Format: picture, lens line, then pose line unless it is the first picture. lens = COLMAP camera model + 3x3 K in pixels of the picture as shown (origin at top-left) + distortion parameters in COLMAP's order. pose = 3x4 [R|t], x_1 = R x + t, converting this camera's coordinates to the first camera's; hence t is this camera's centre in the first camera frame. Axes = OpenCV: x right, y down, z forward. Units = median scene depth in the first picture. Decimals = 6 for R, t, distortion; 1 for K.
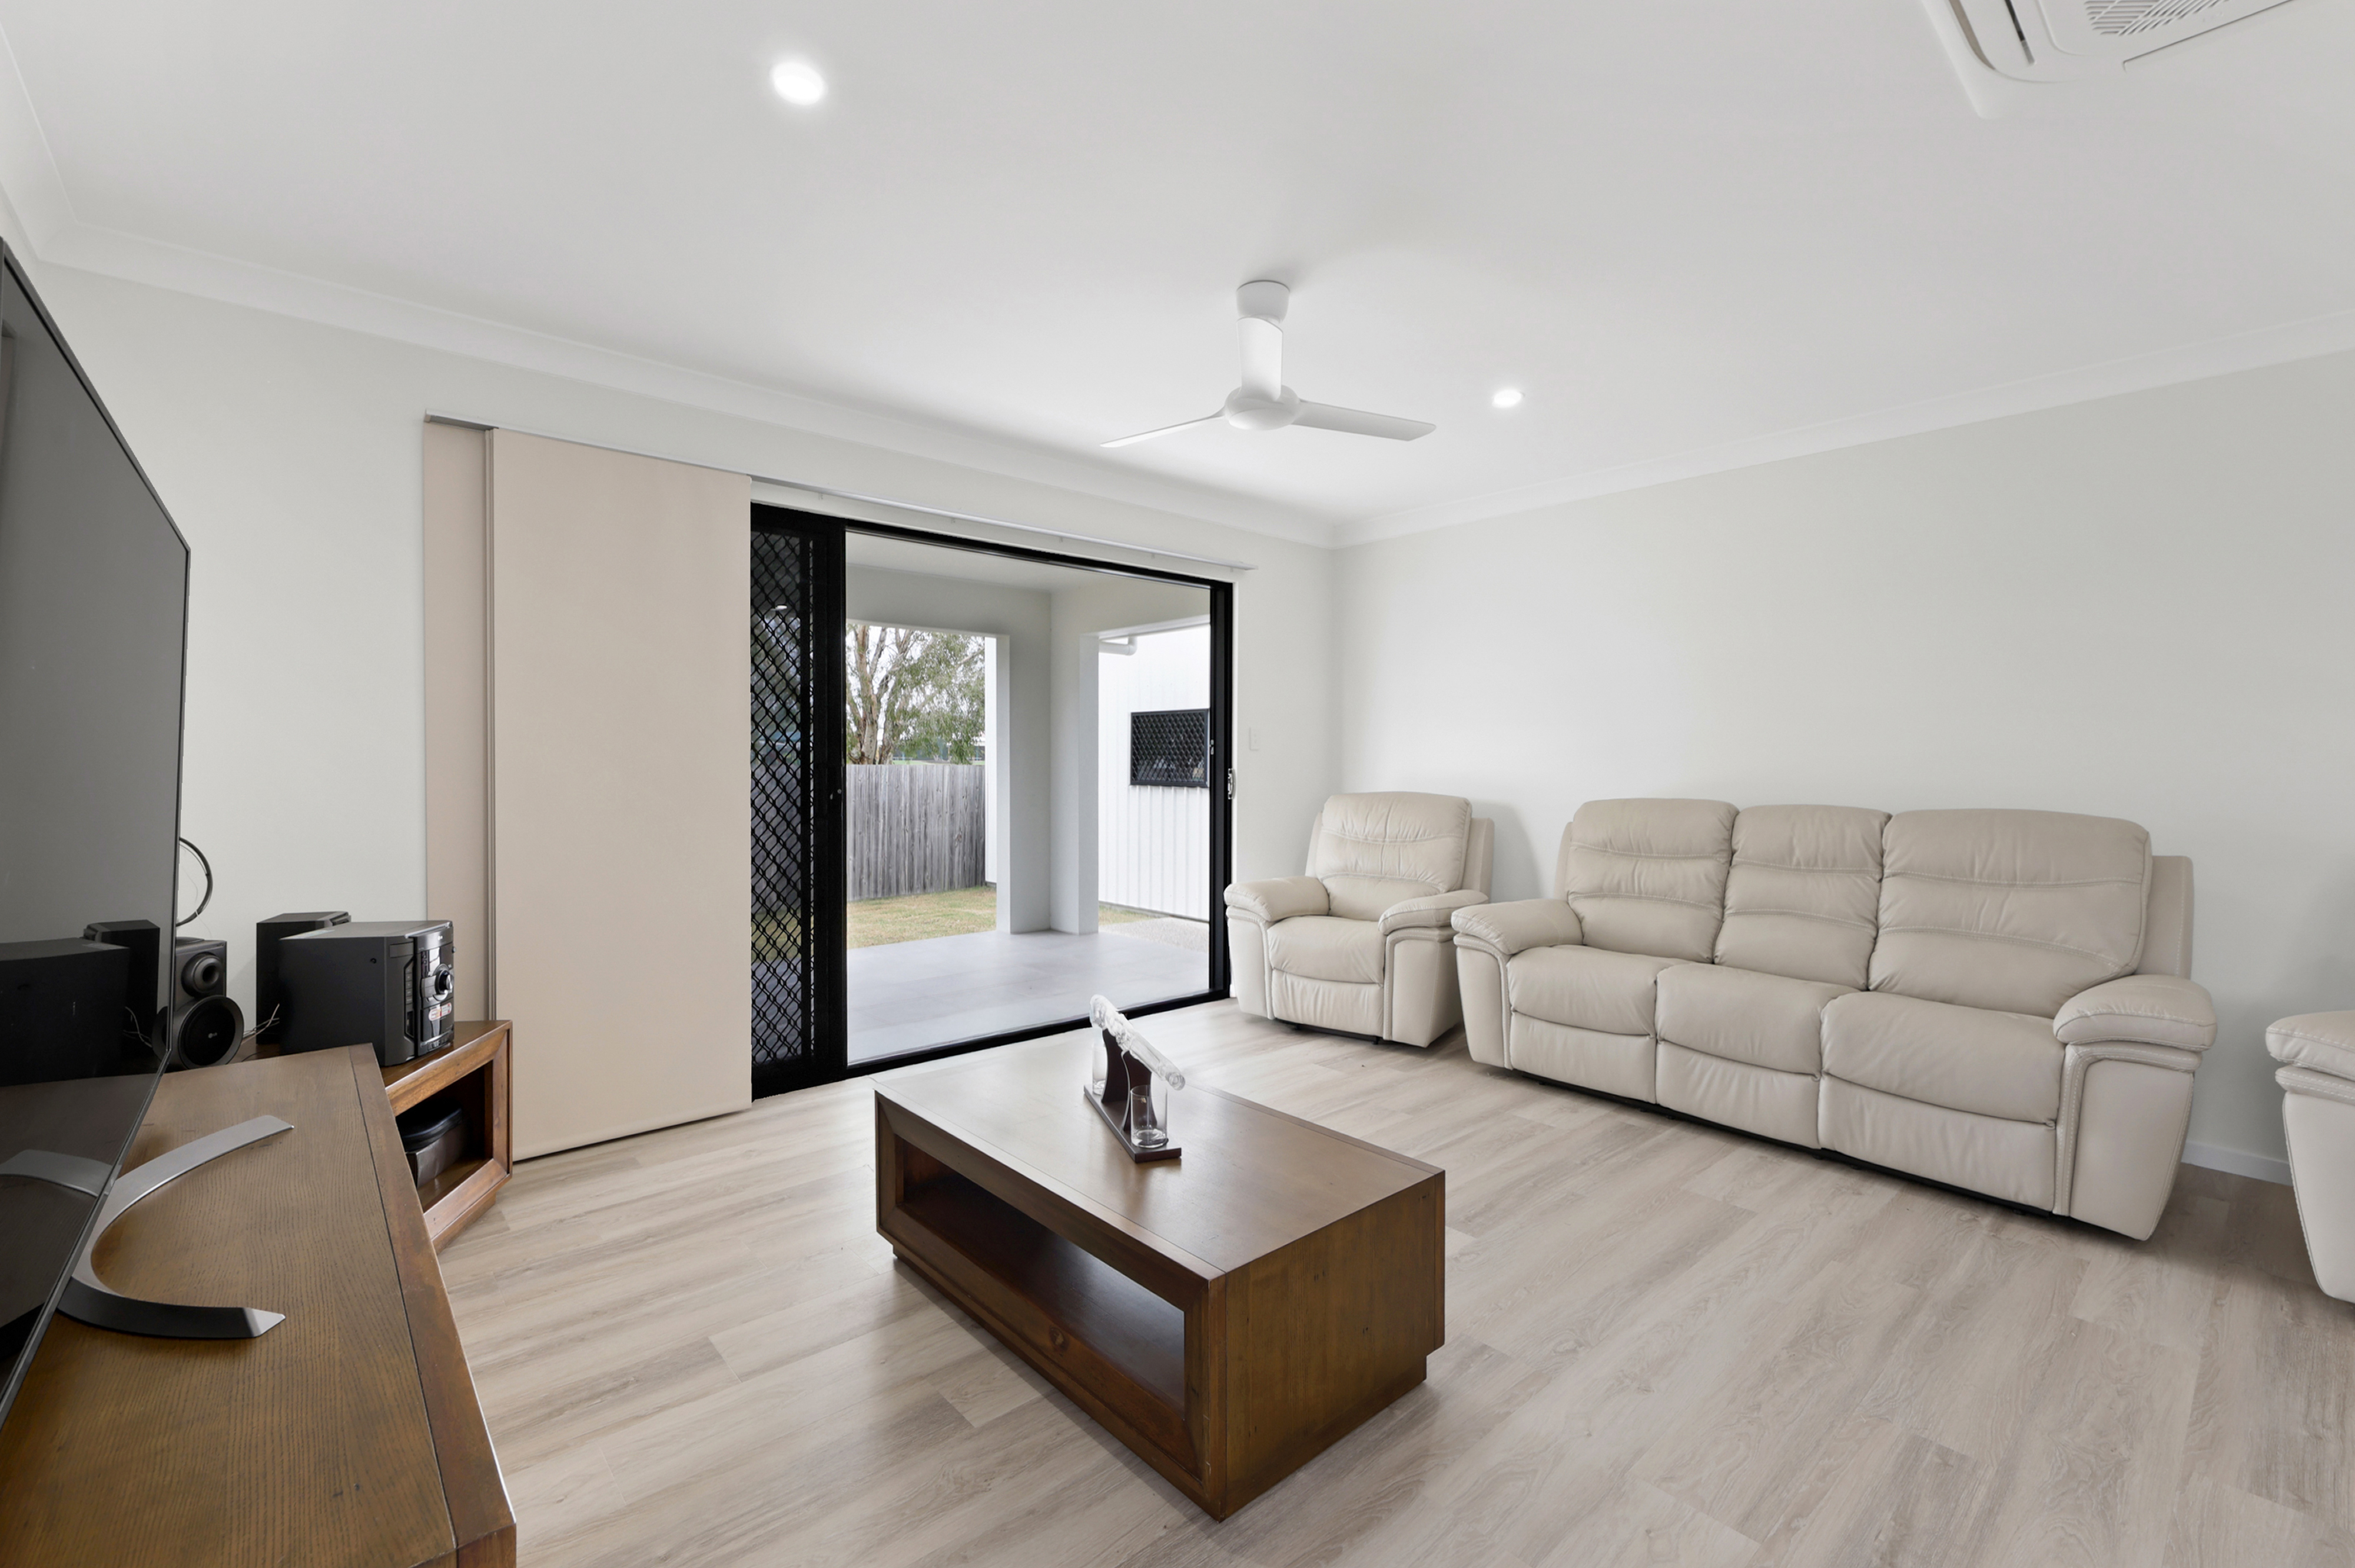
lens RADIAL K [[983.2, 0, 1136.2], [0, 983.2, 768.5], [0, 0, 1]] dist [0.002669, 0.000117]
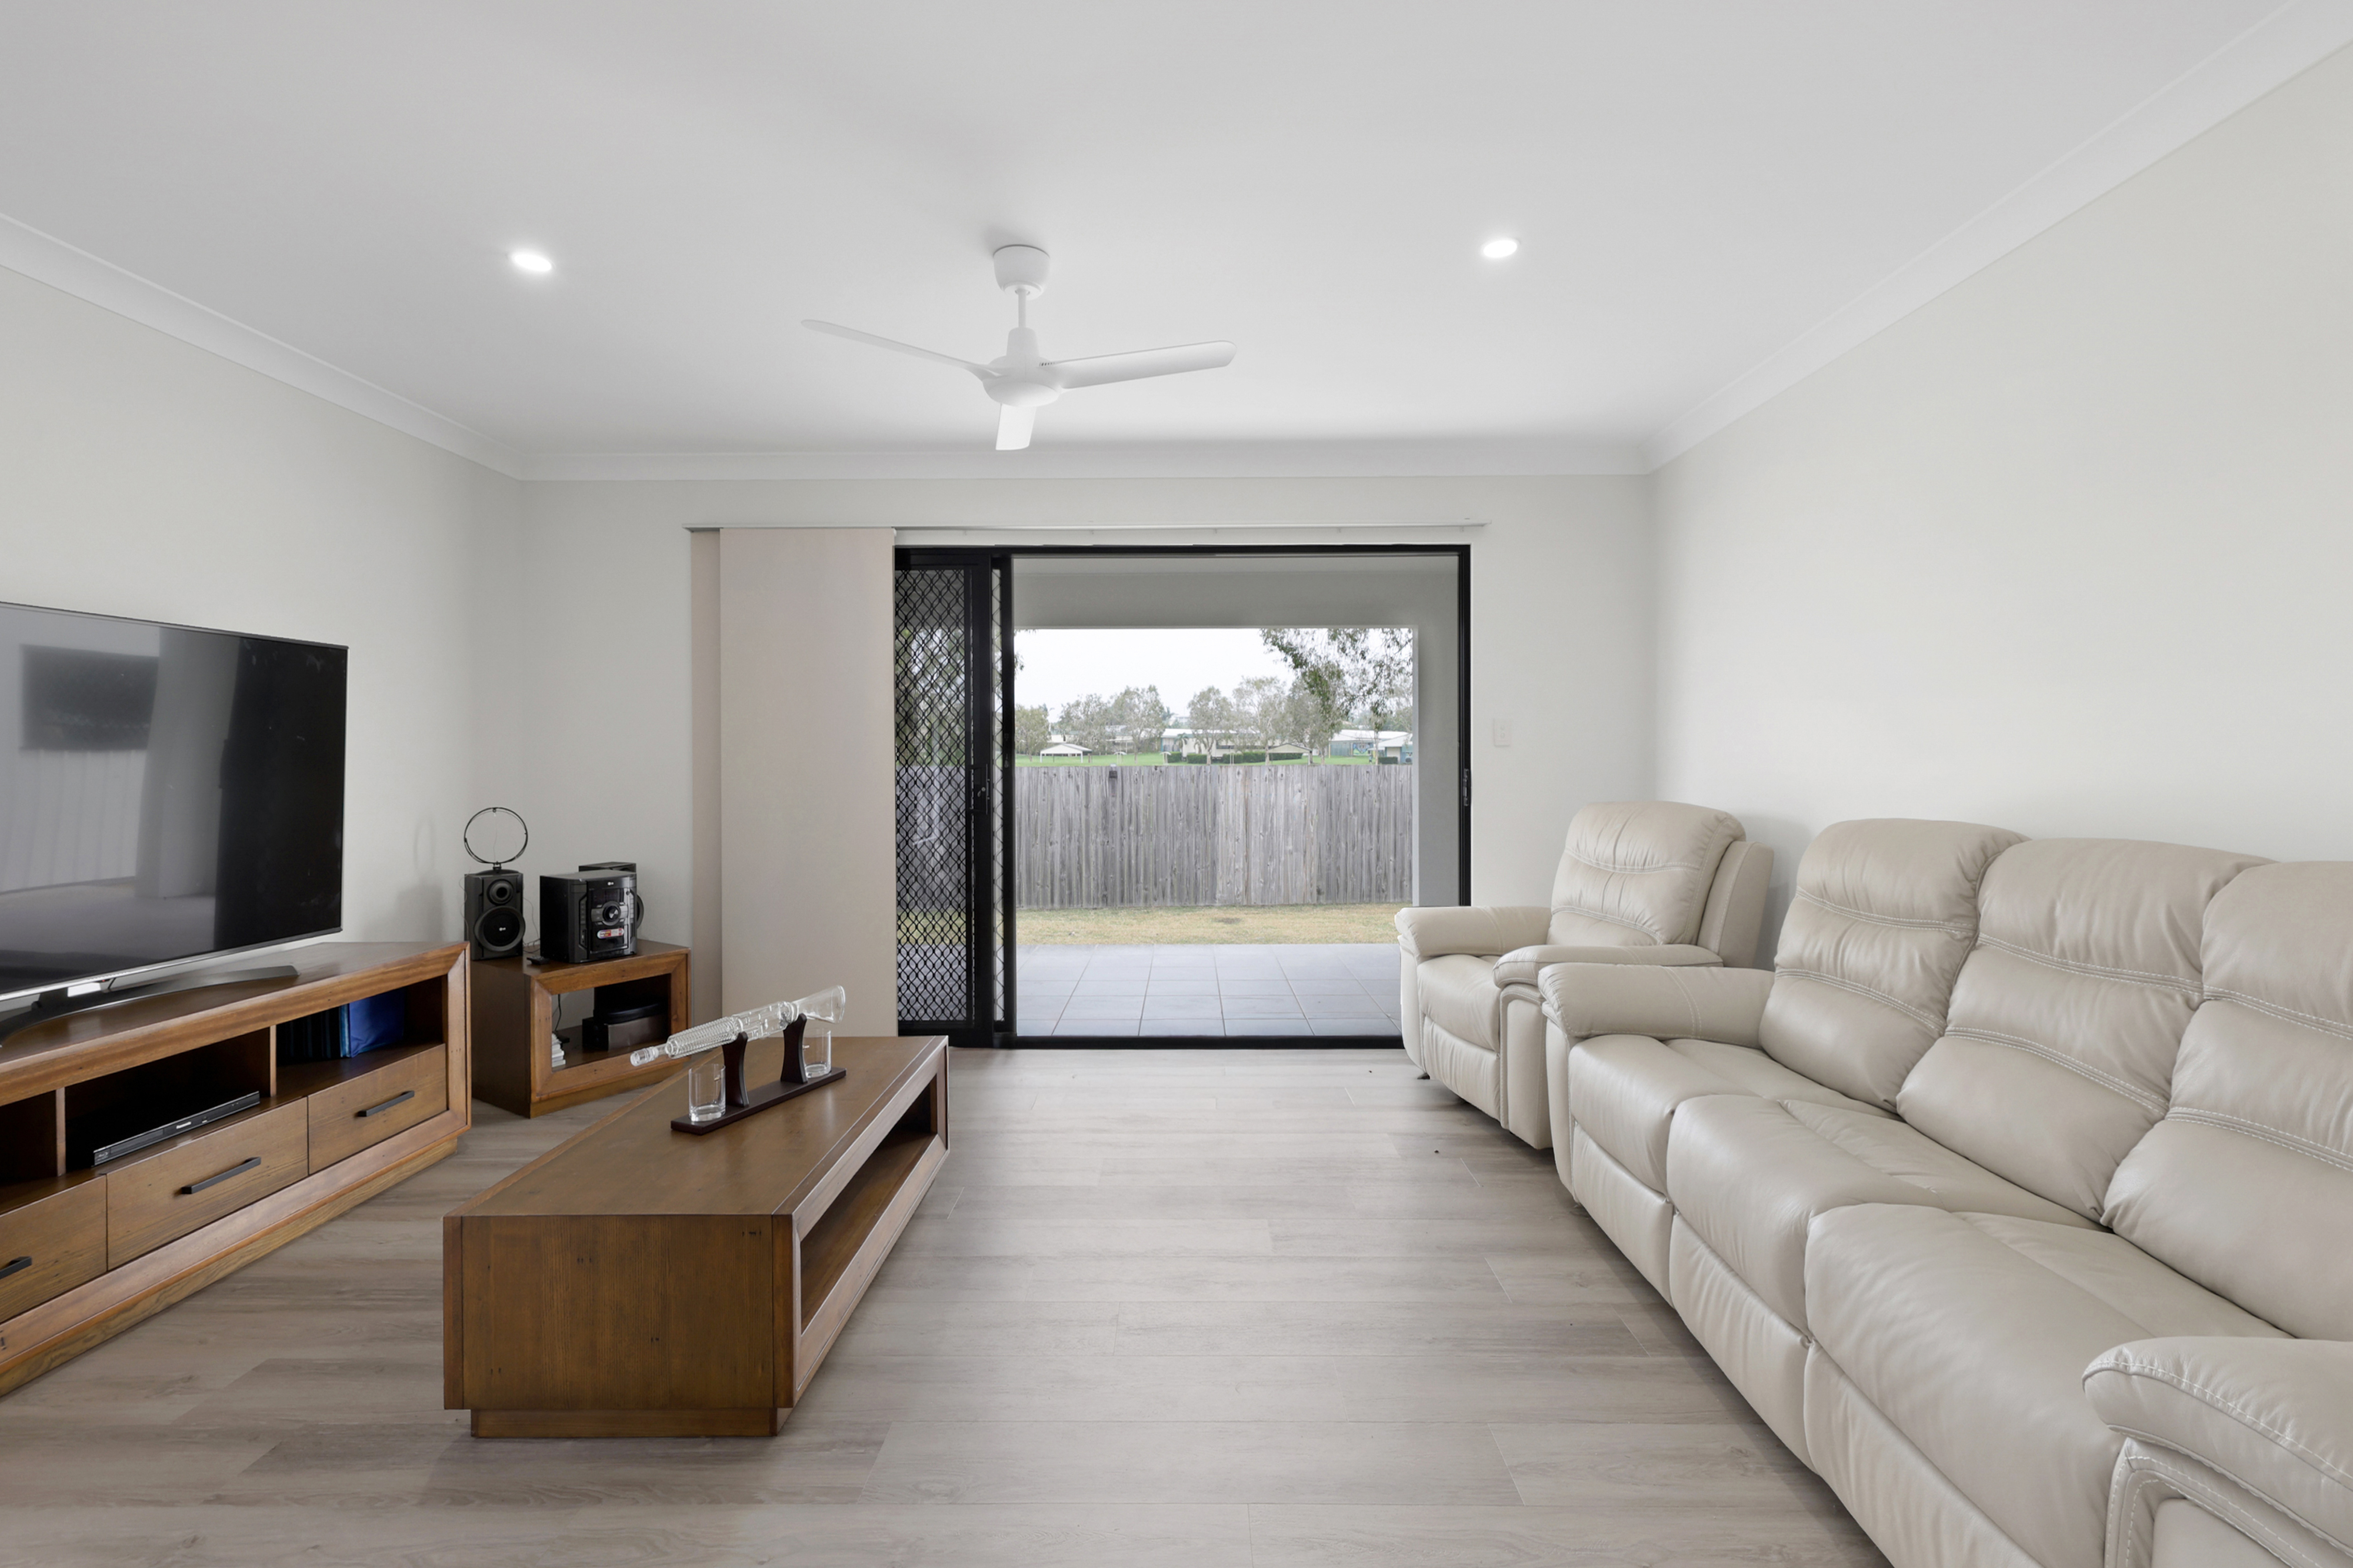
lens RADIAL K [[982.4, 0, 1135.2], [0, 982.4, 768.6], [0, 0, 1]] dist [0.002669, 0.000117]
pose [[0.756409, -0.000812, -0.654098, 0.635844], [0.001095, 0.999999, 0.000025, -0.000485], [0.654098, -0.000735, 0.756410, 0.291346]]
